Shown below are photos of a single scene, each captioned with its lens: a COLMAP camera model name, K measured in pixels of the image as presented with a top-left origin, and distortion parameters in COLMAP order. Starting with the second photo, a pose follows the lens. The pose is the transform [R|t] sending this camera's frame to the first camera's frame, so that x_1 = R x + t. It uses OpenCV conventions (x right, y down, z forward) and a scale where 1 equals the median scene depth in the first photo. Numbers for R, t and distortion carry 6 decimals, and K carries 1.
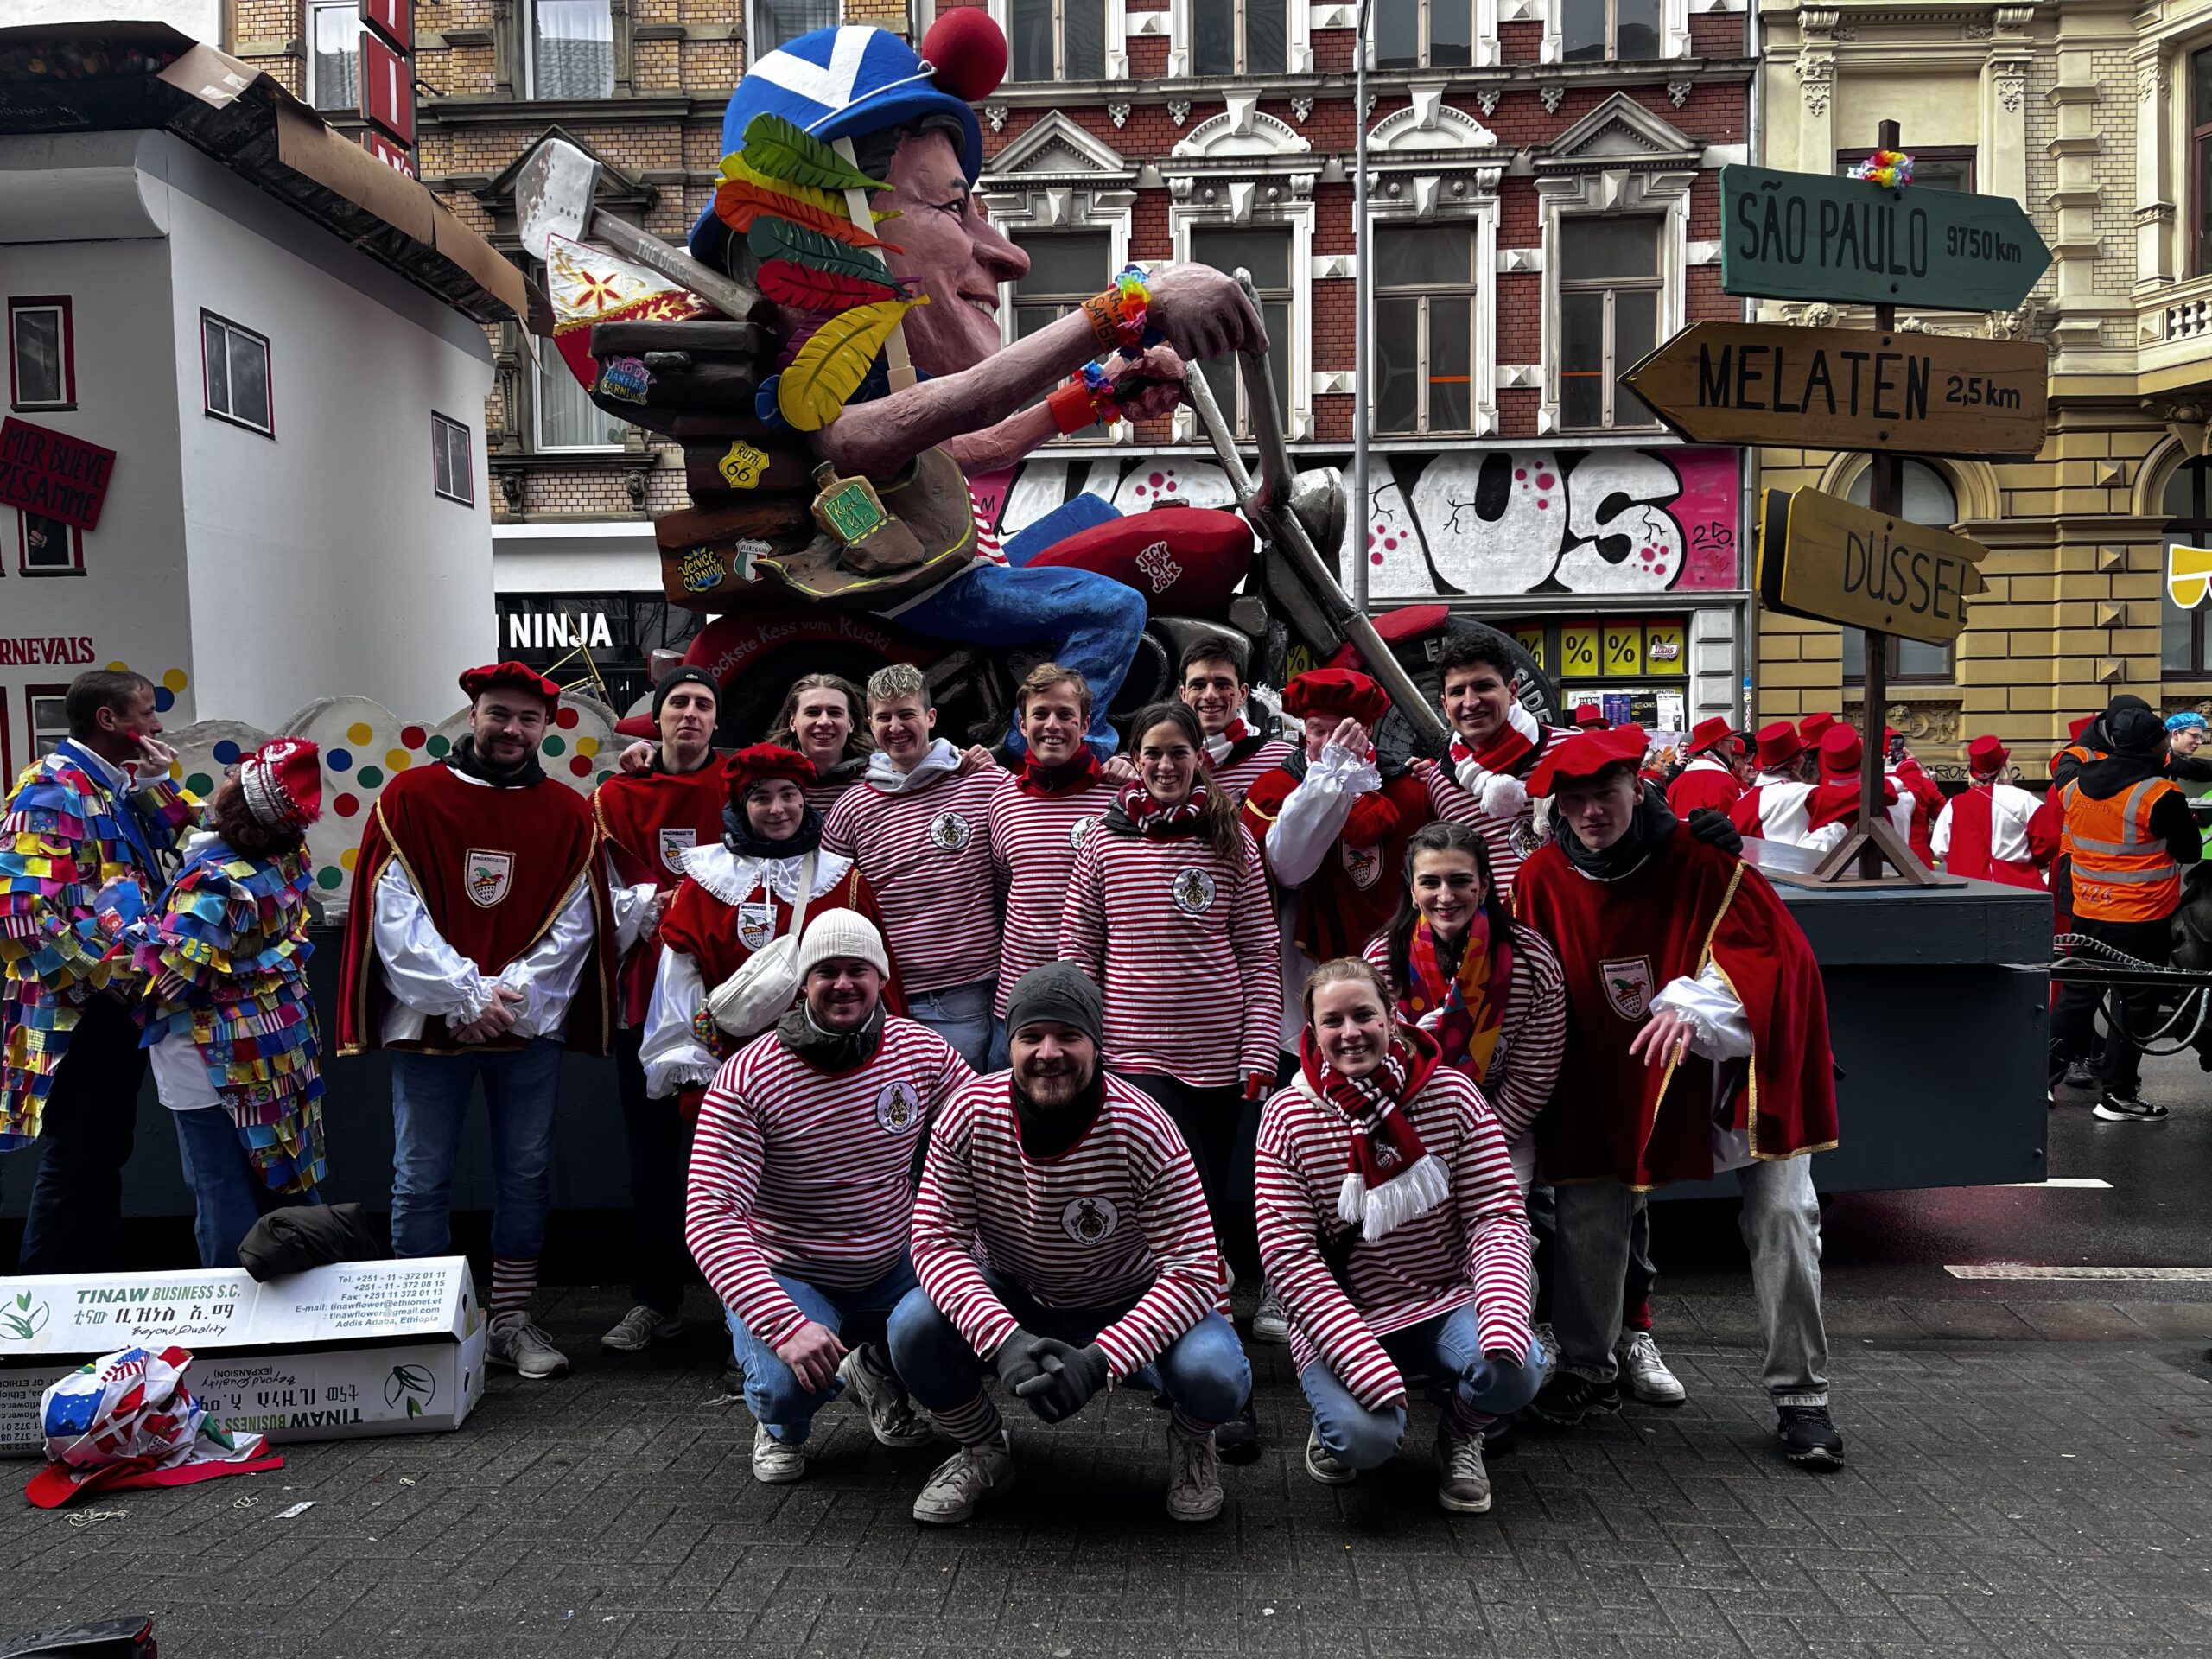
lens RADIAL K [[1720.2, 0, 1109.0], [0, 1720.2, 791.3], [0, 0, 1]] dist [0.014009, 0.000721]
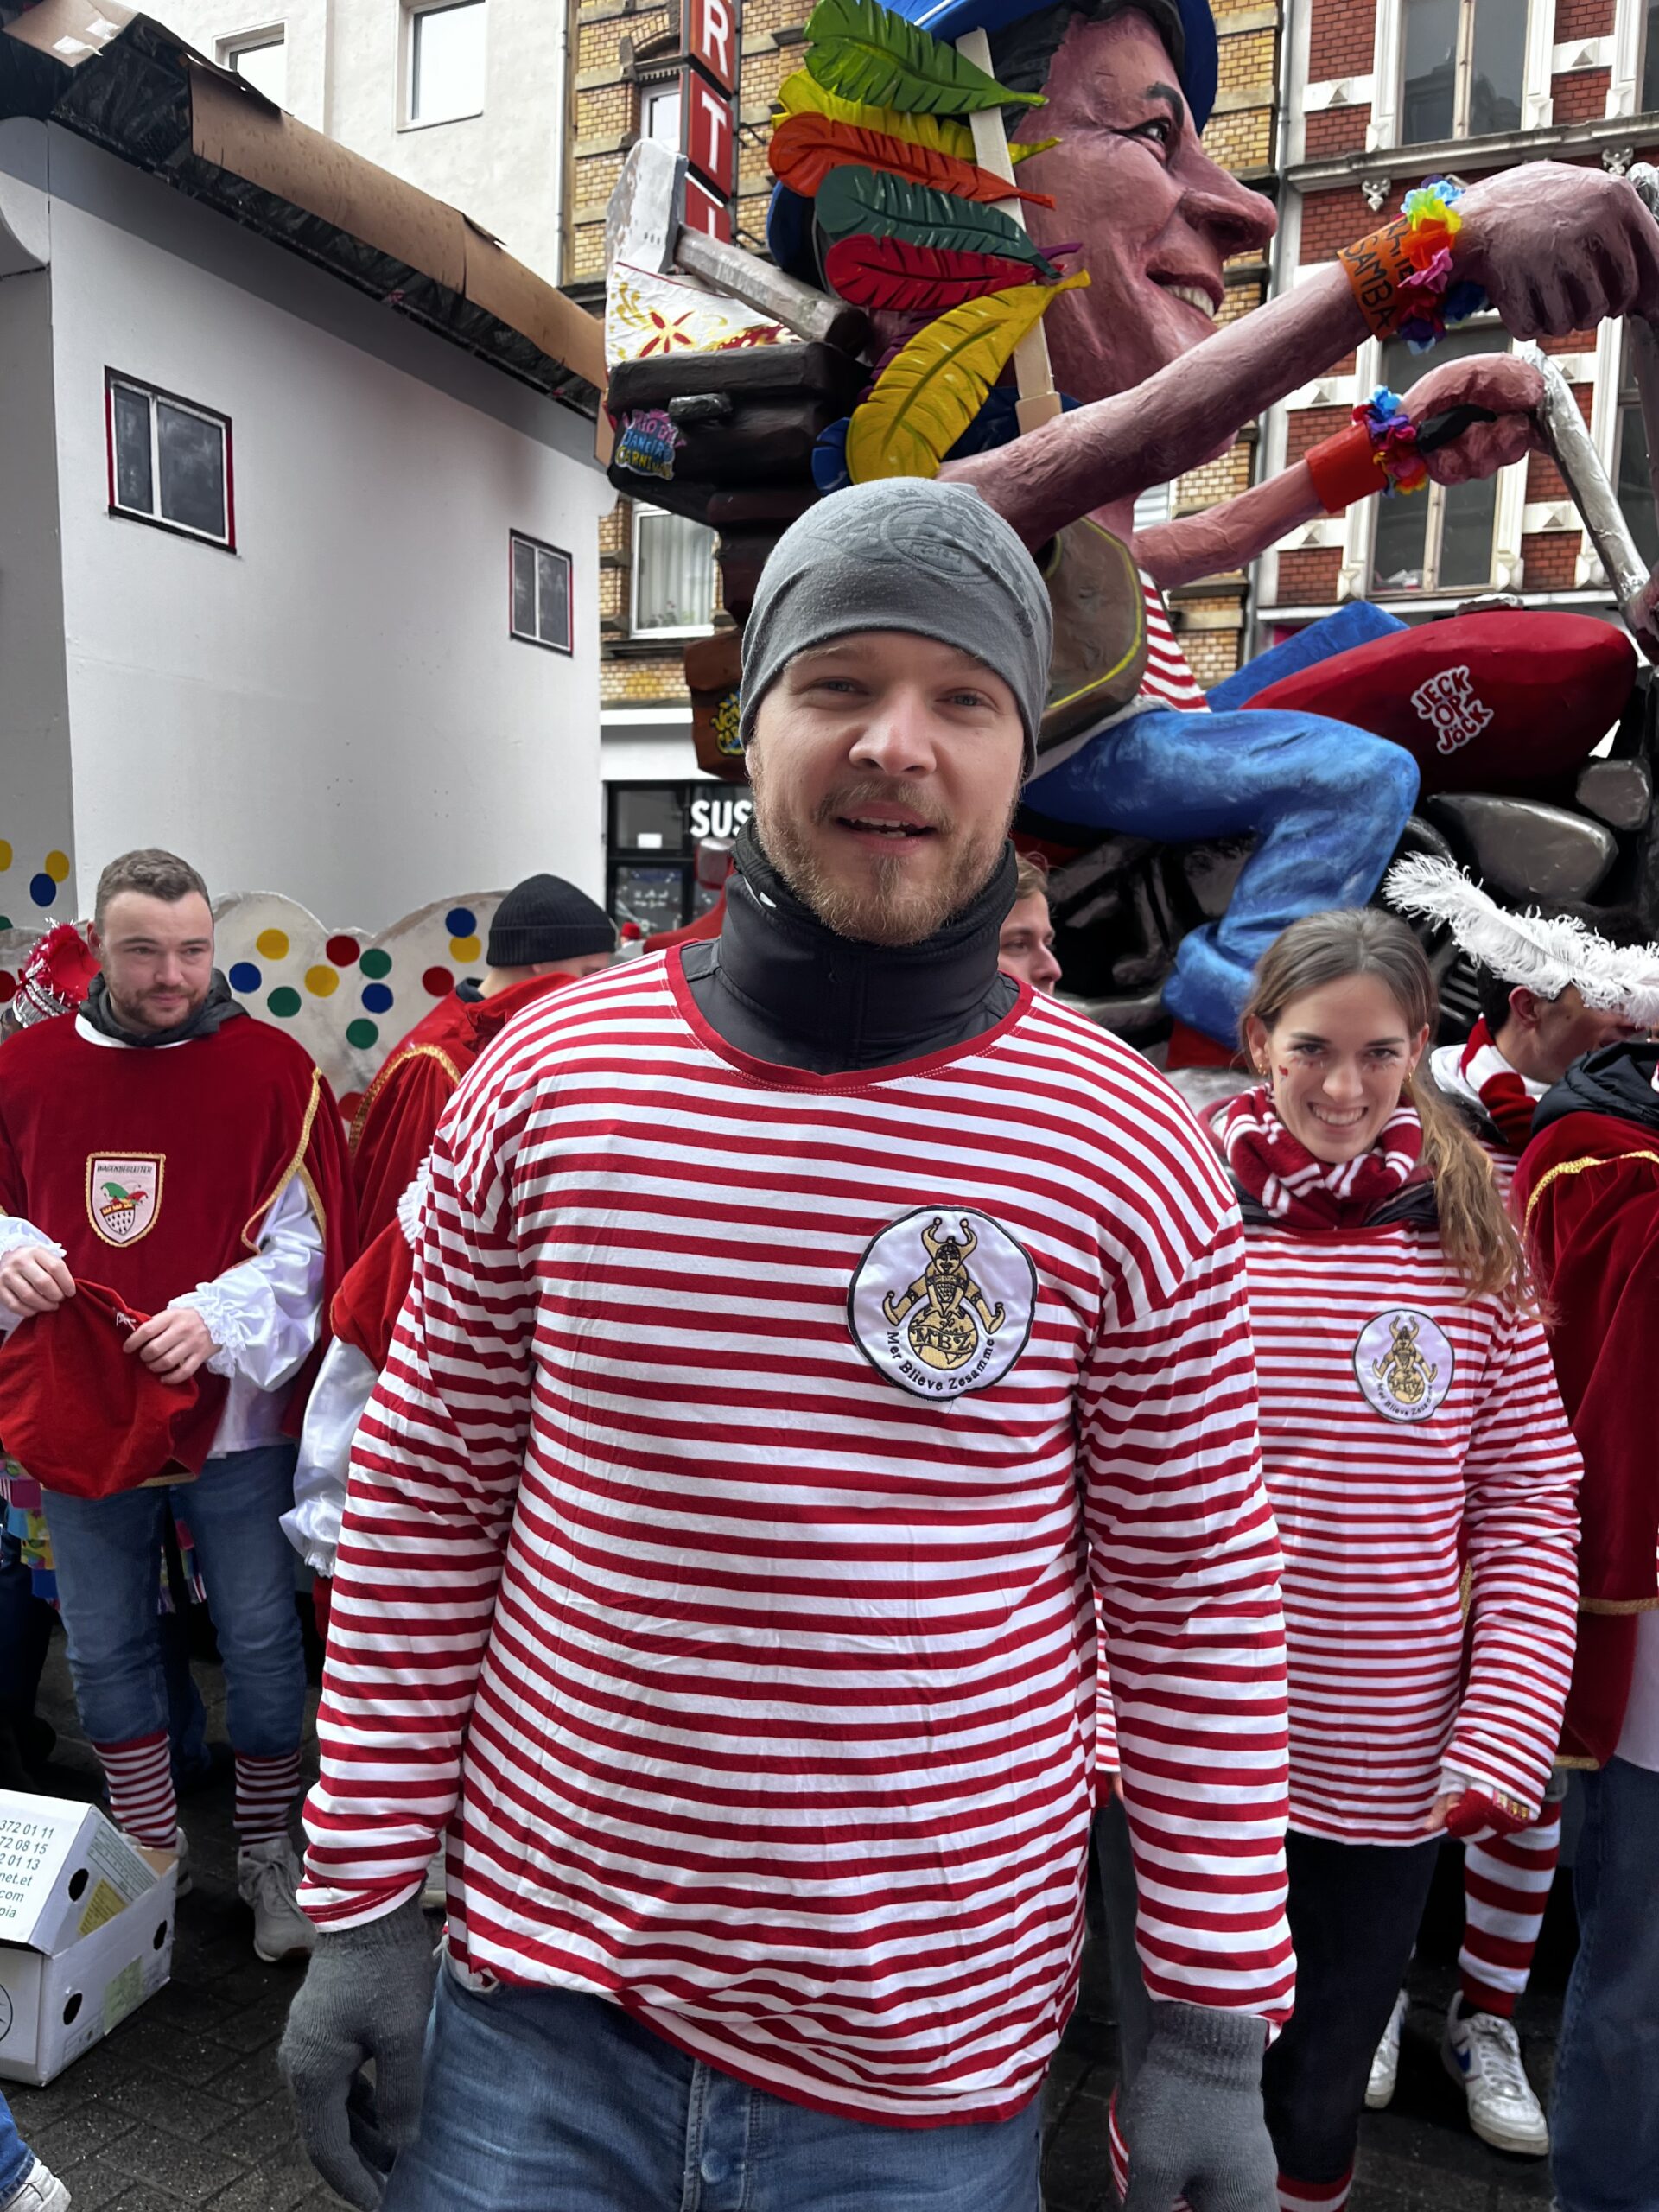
lens RADIAL K [[1686.5, 0, 803.6], [0, 1686.5, 1112.5], [0, 0, 1]] dist [0.081314, -0.117874]
pose [[0.926412, 0.076074, -0.368747, 0.051445], [-0.048144, 0.995270, 0.084375, -0.030842], [0.373422, -0.060413, 0.925692, 0.367005]]
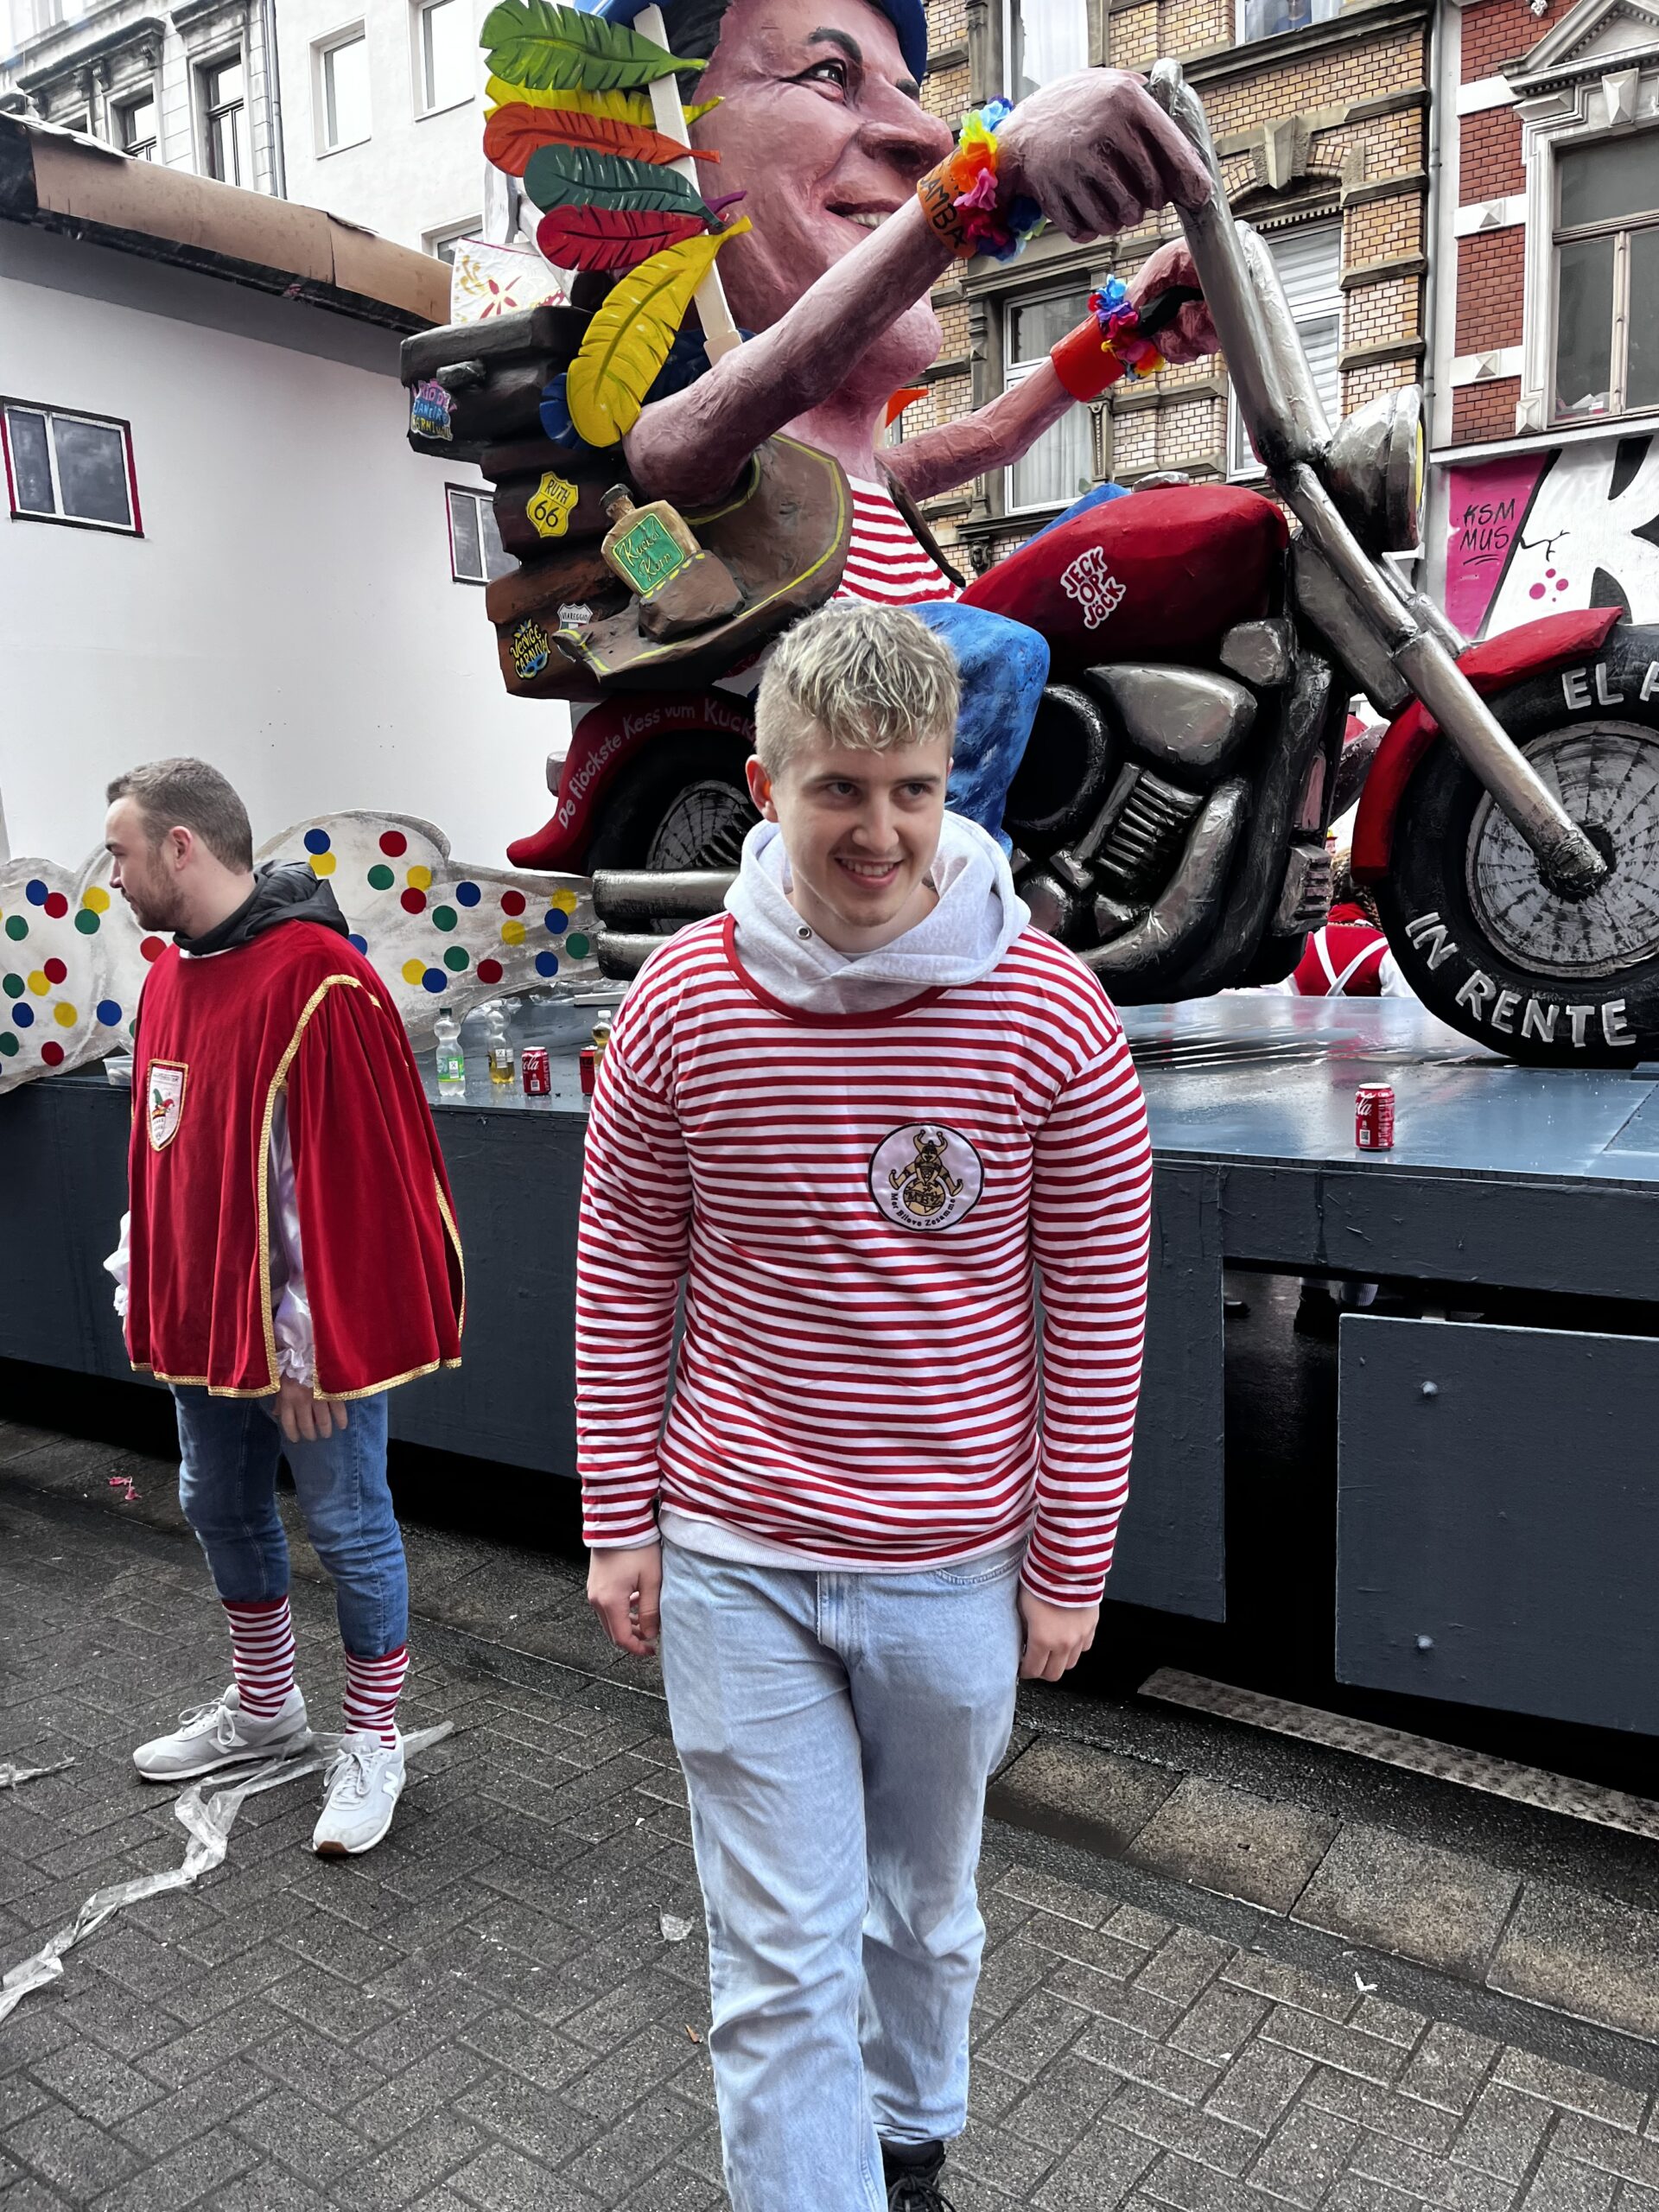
lens RADIAL K [[1690.3, 0, 840.2], [0, 1690.3, 1094.7], [0, 0, 1]] dist [0.098249, -0.135914]
pose [[0.852194, 0.056677, -0.520147, 0.307820], [0.016266, 0.990766, 0.134606, -0.028891], [0.522973, -0.123171, 0.843403, 0.388574]]
